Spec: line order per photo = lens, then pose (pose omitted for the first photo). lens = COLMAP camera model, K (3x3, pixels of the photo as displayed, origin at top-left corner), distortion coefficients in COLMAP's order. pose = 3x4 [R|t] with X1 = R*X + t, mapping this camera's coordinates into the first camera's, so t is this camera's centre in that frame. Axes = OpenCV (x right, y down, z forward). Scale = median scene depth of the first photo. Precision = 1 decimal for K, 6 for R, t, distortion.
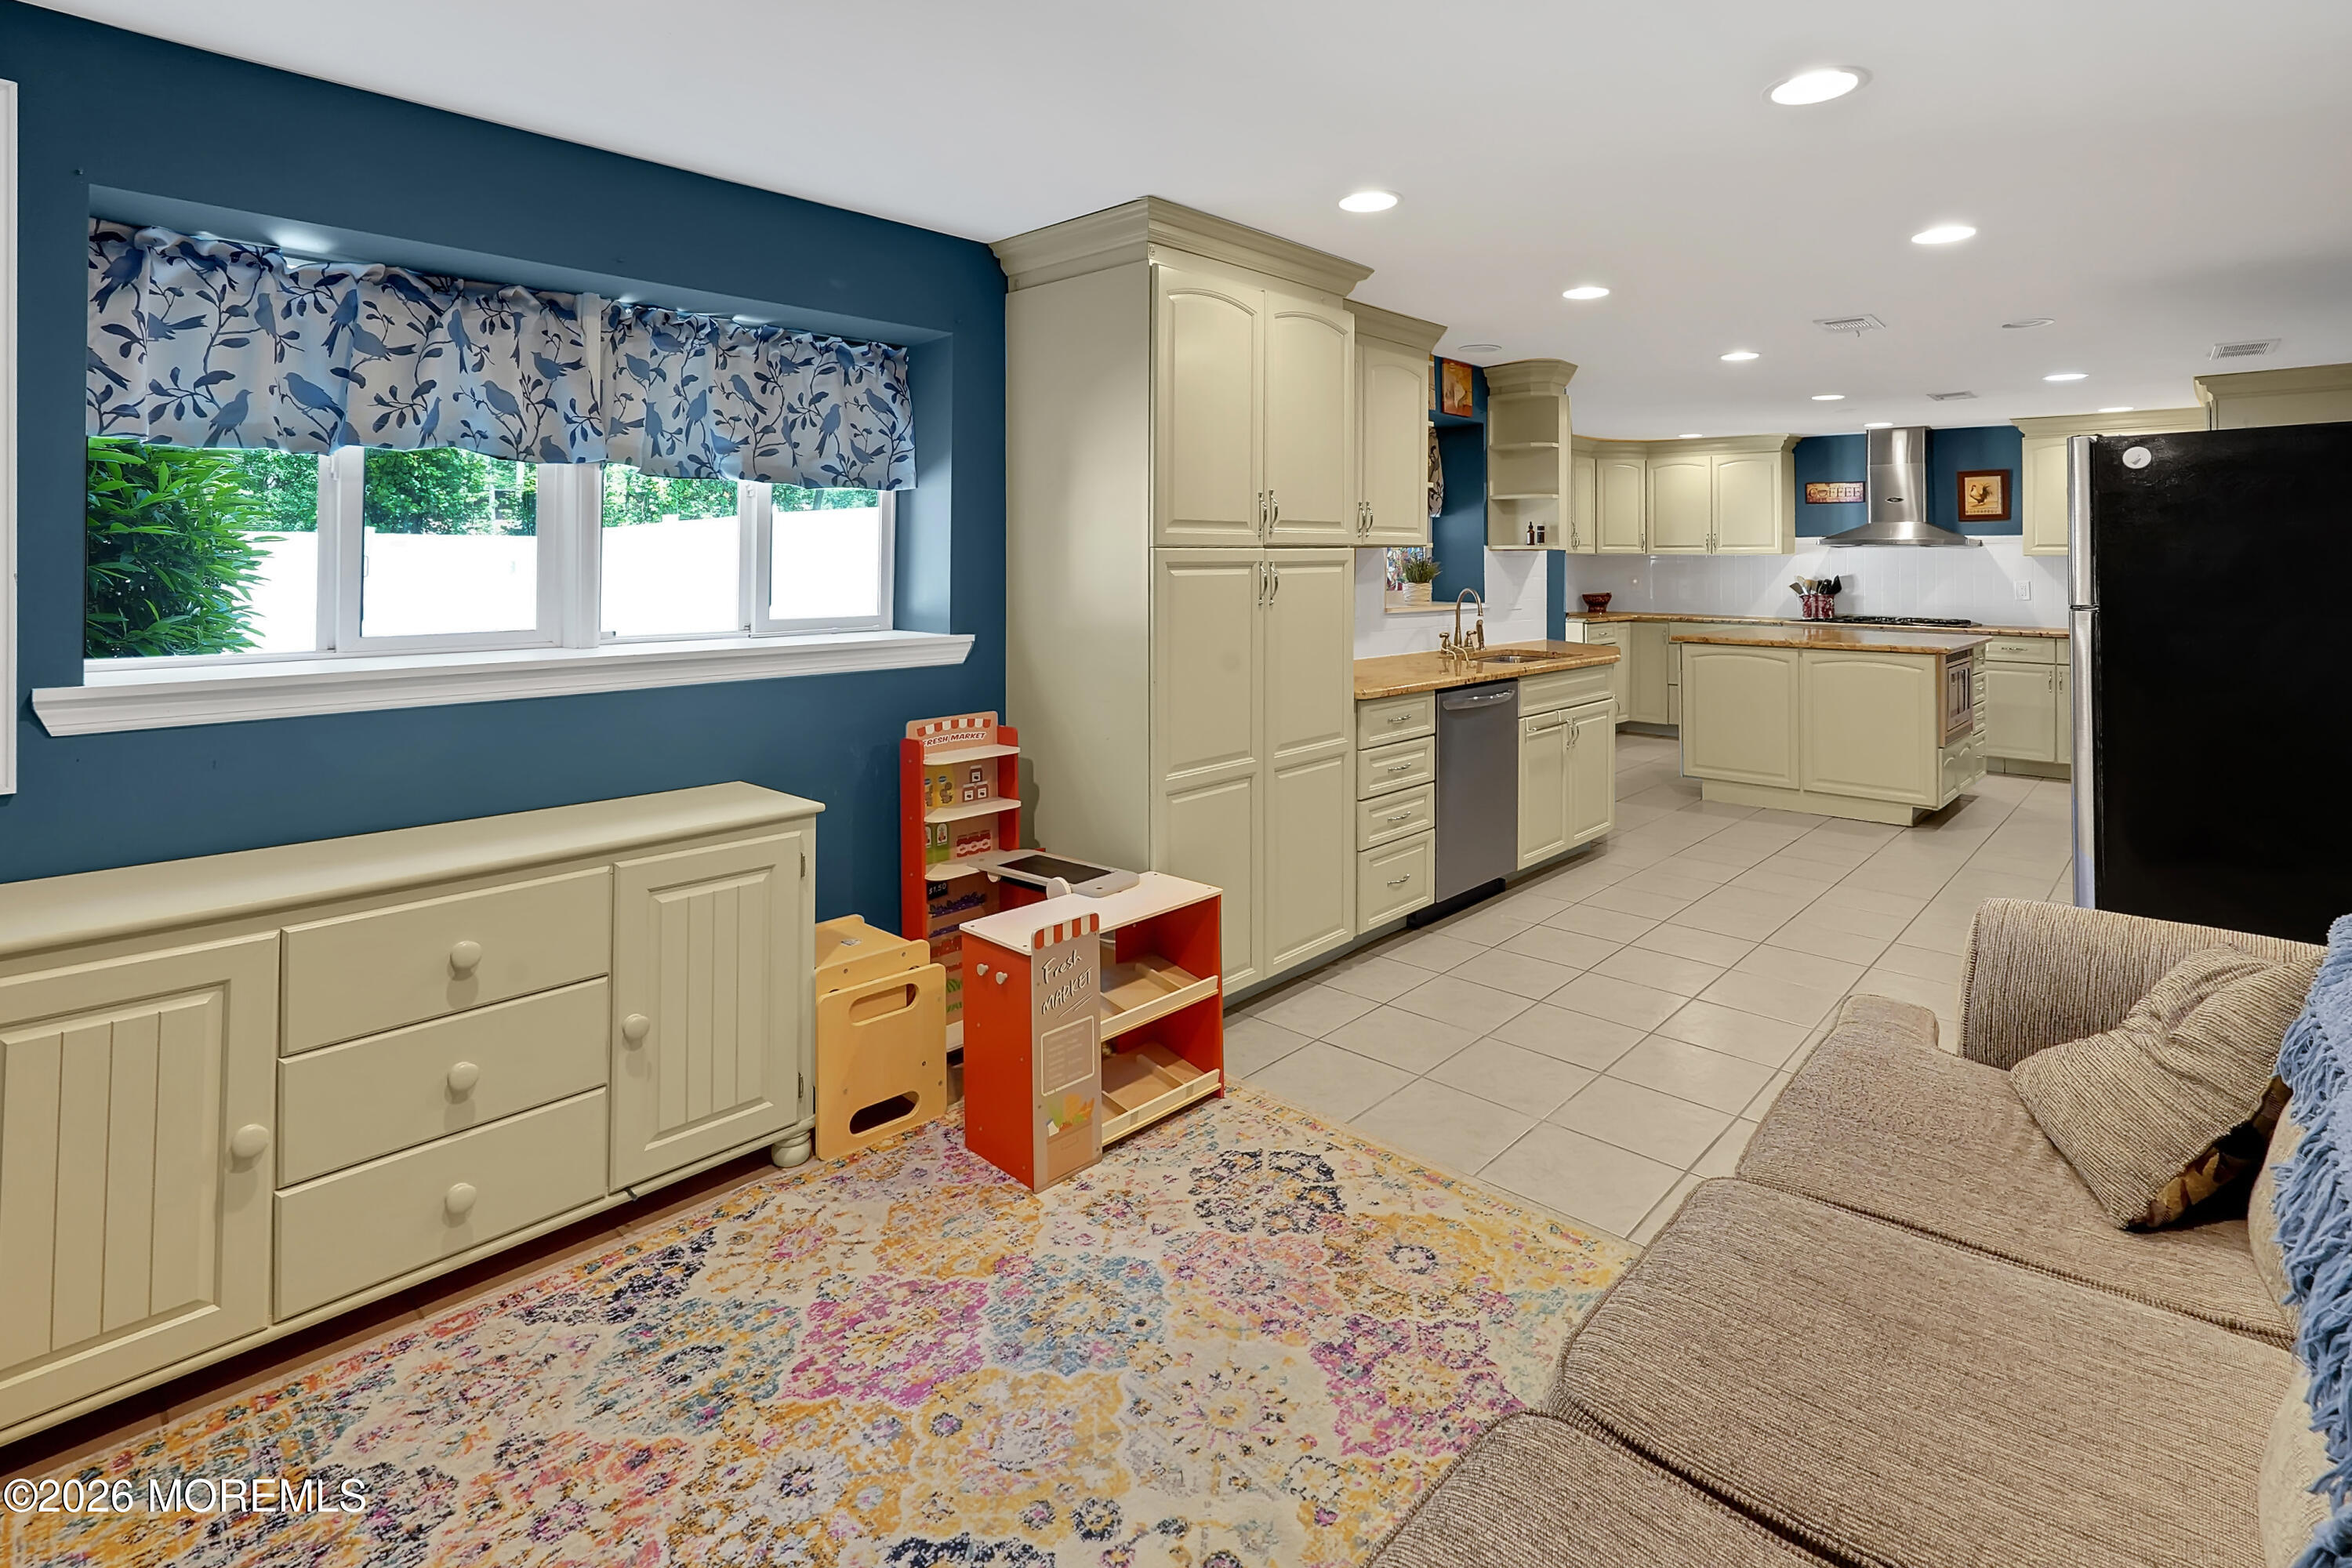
lens RADIAL K [[1111.5, 0, 1191.0], [0, 1111.5, 561.0], [0, 0, 1]] dist [-0.011763, 0.005575]
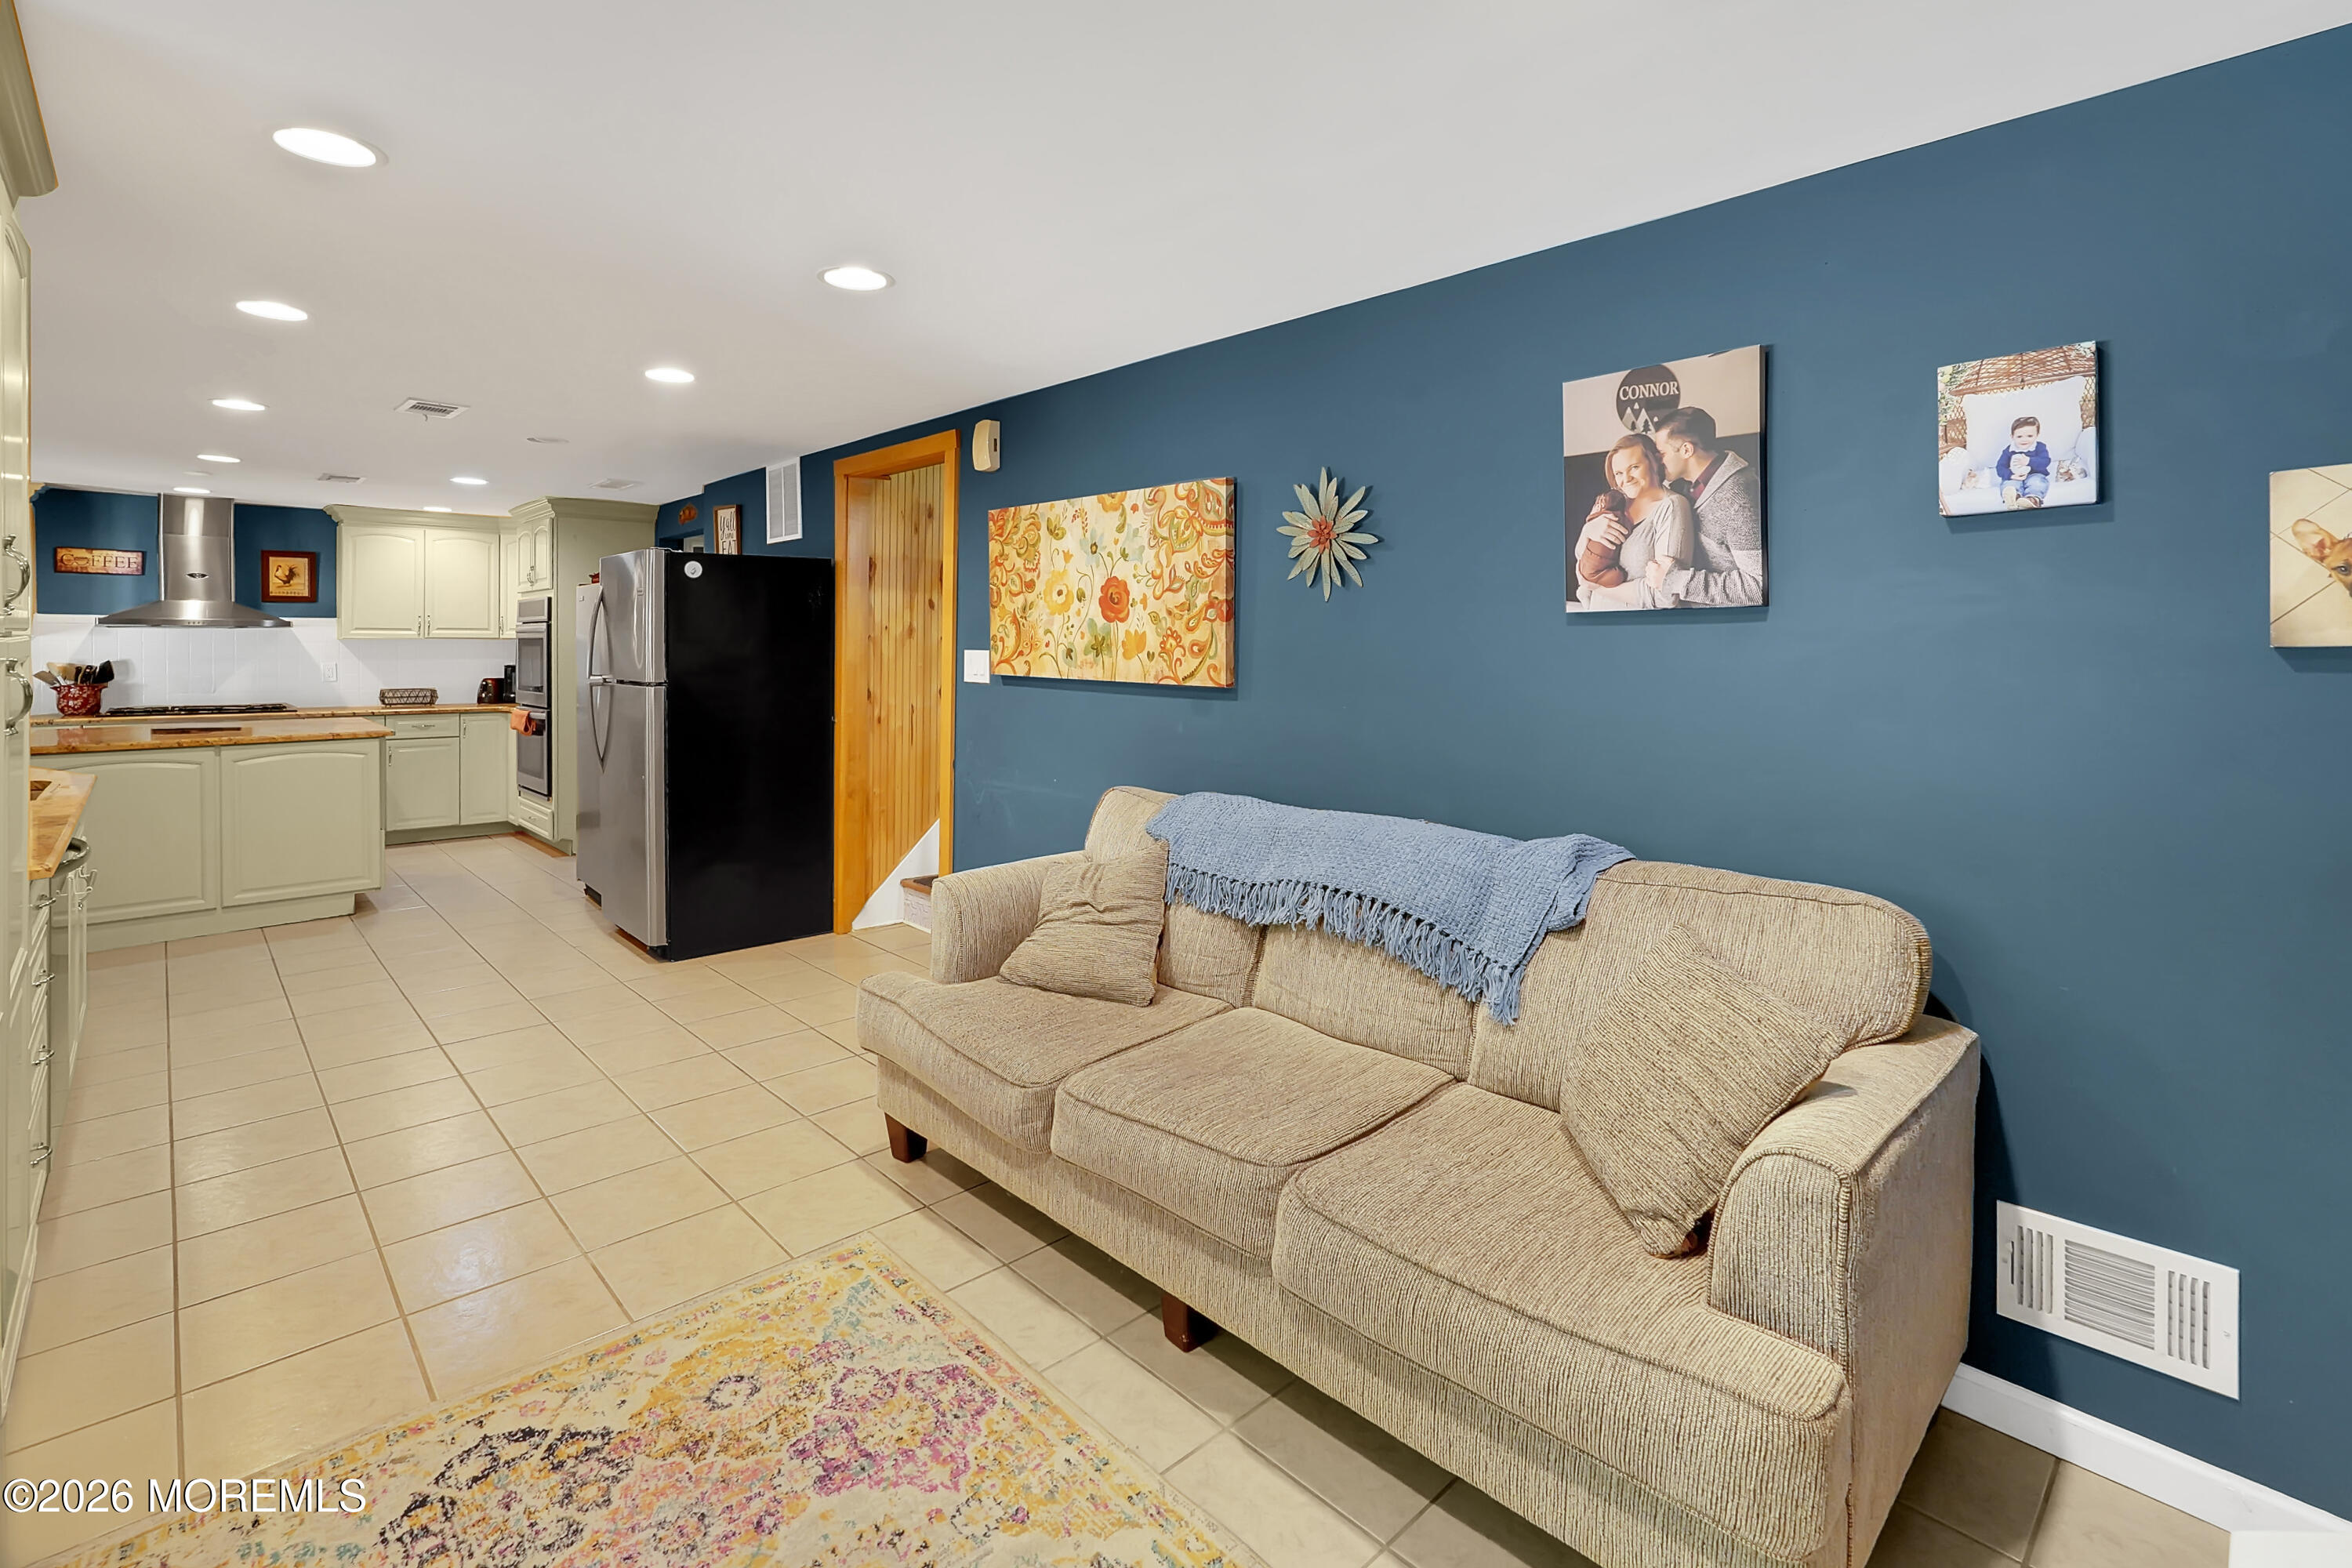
lens RADIAL K [[1094.5, 0, 1159.1], [0, 1094.5, 648.6], [0, 0, 1]] dist [-0.007126, 0.002373]
pose [[0.072734, -0.008126, 0.997318, -0.267688], [-0.001223, 0.999965, 0.008237, -0.005502], [-0.997351, -0.001819, 0.072722, 0.217883]]
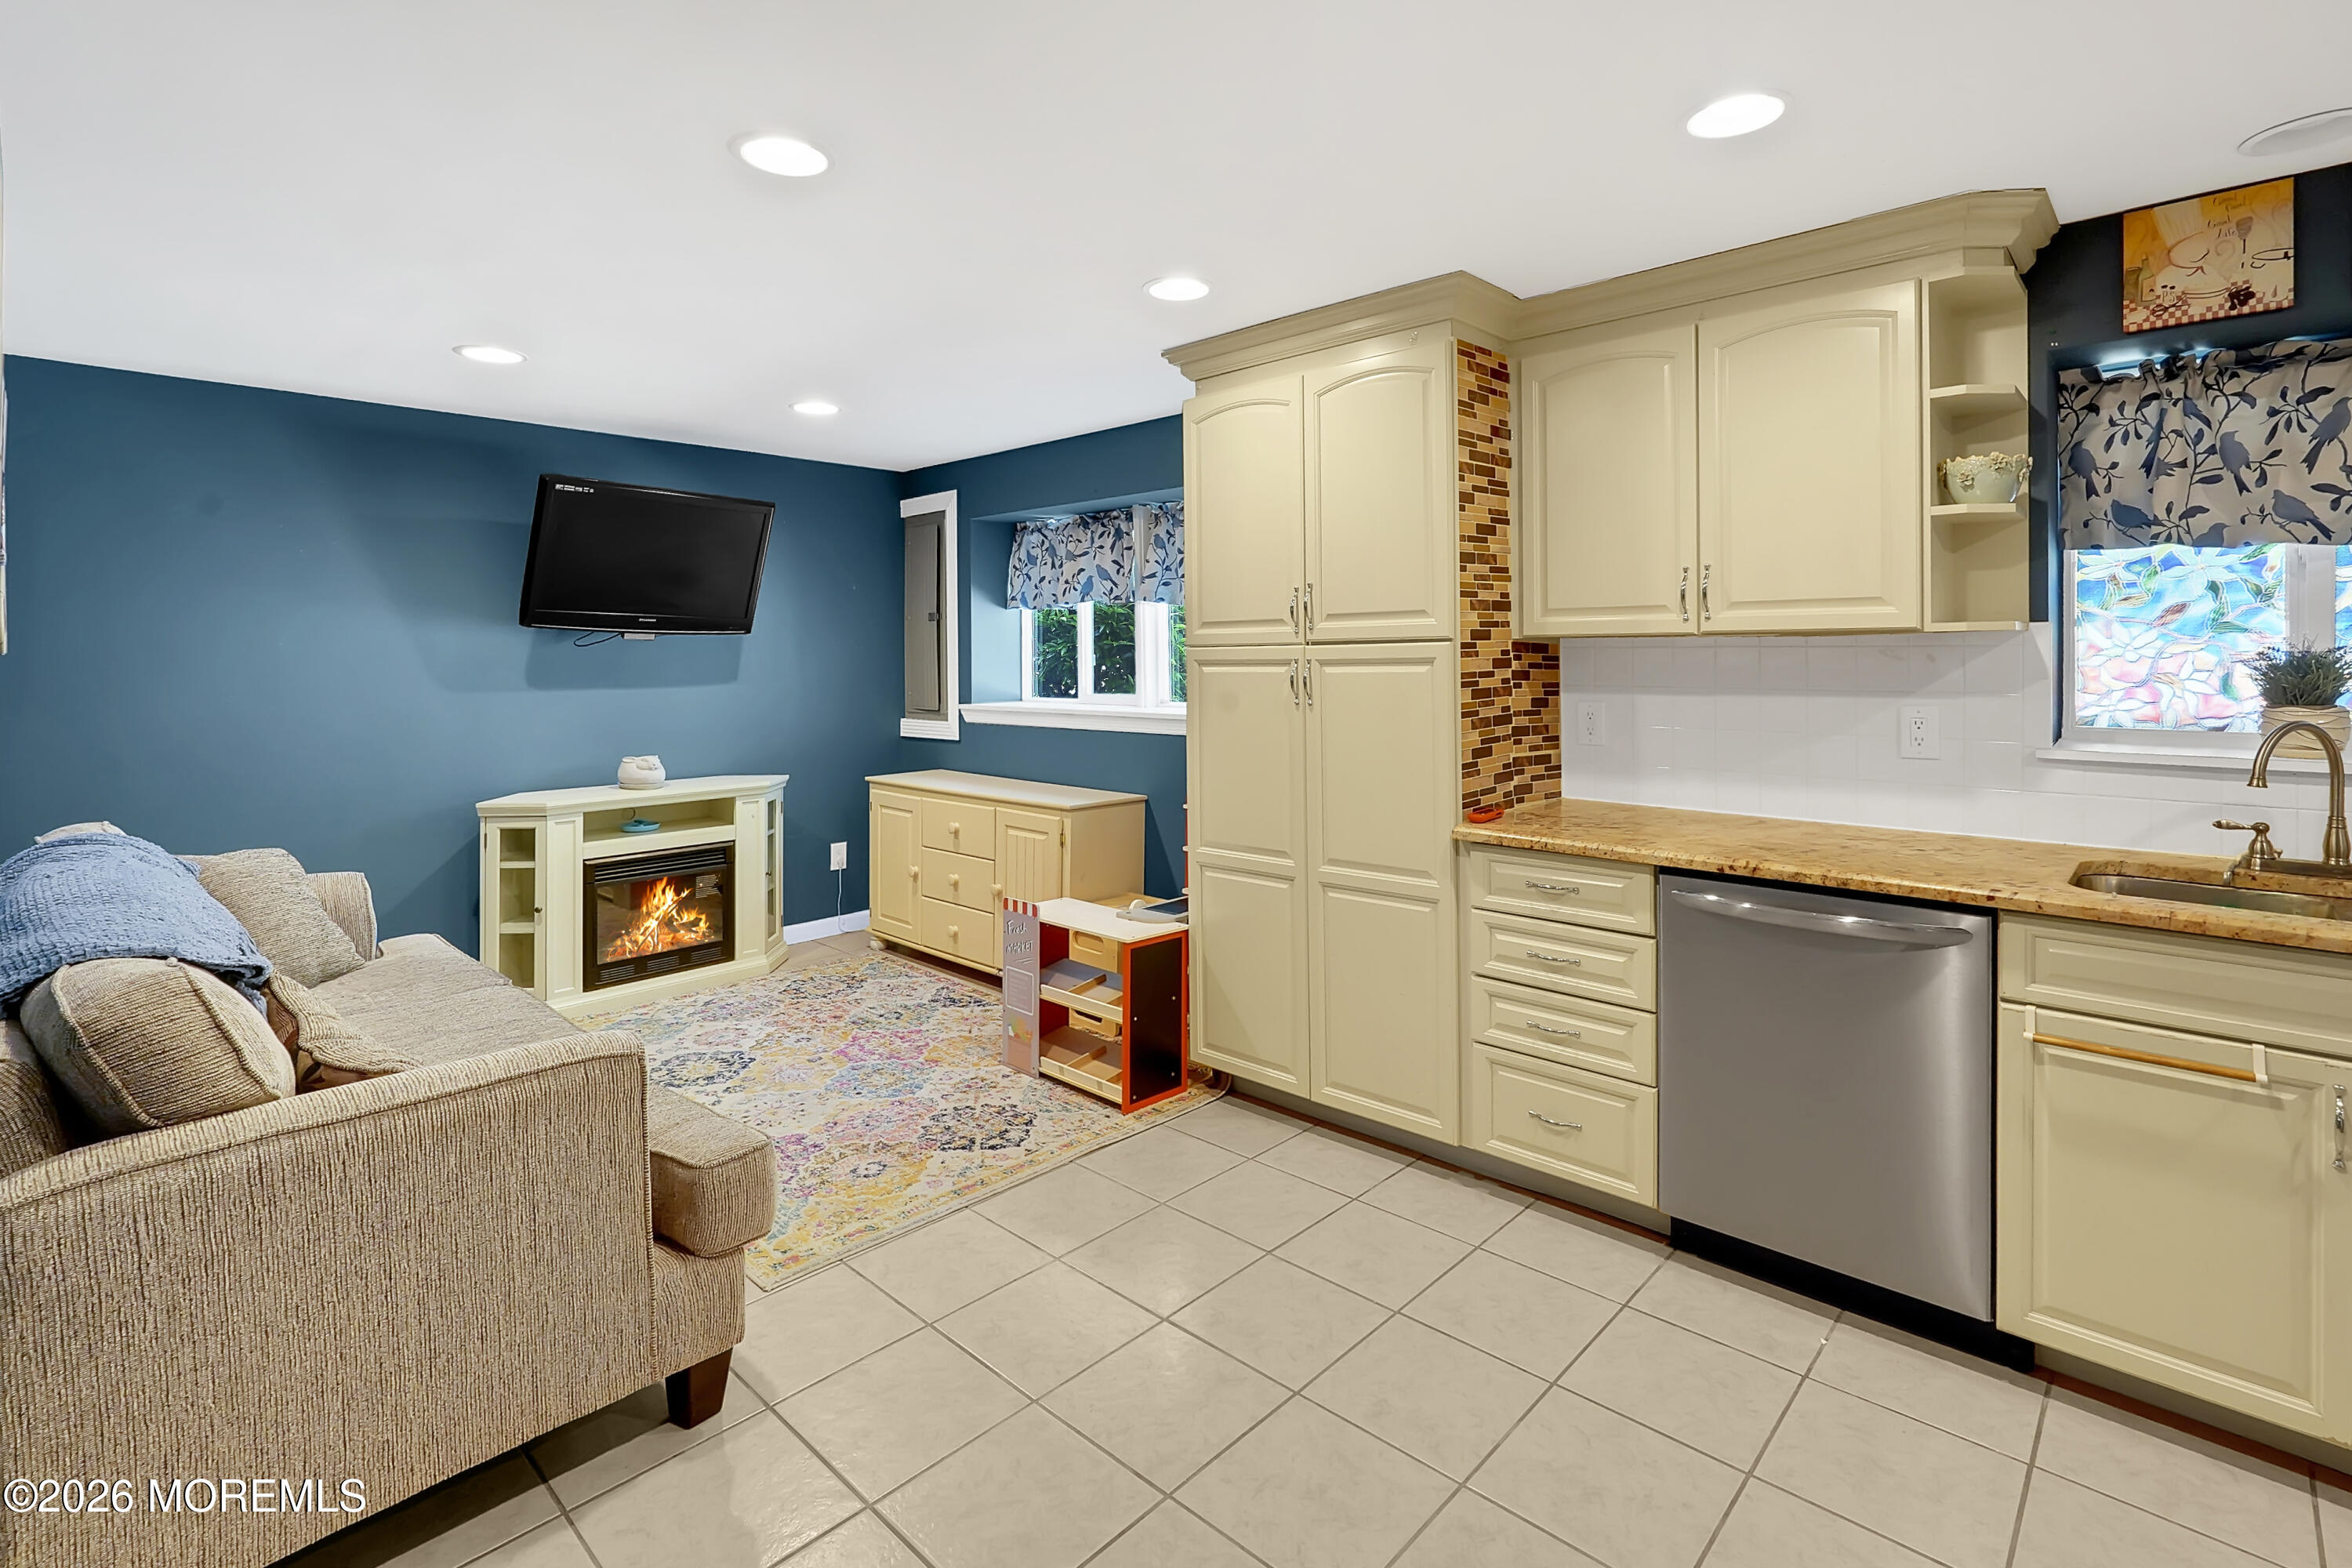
lens RADIAL K [[1111.5, 0, 1204.7], [0, 1111.5, 659.4], [0, 0, 1]] dist [-0.011763, 0.005575]
pose [[0.012965, 0.006048, -0.999898, 0.604261], [0.006587, 0.999959, 0.006133, -0.003542], [0.999894, -0.006666, 0.012925, 0.537287]]
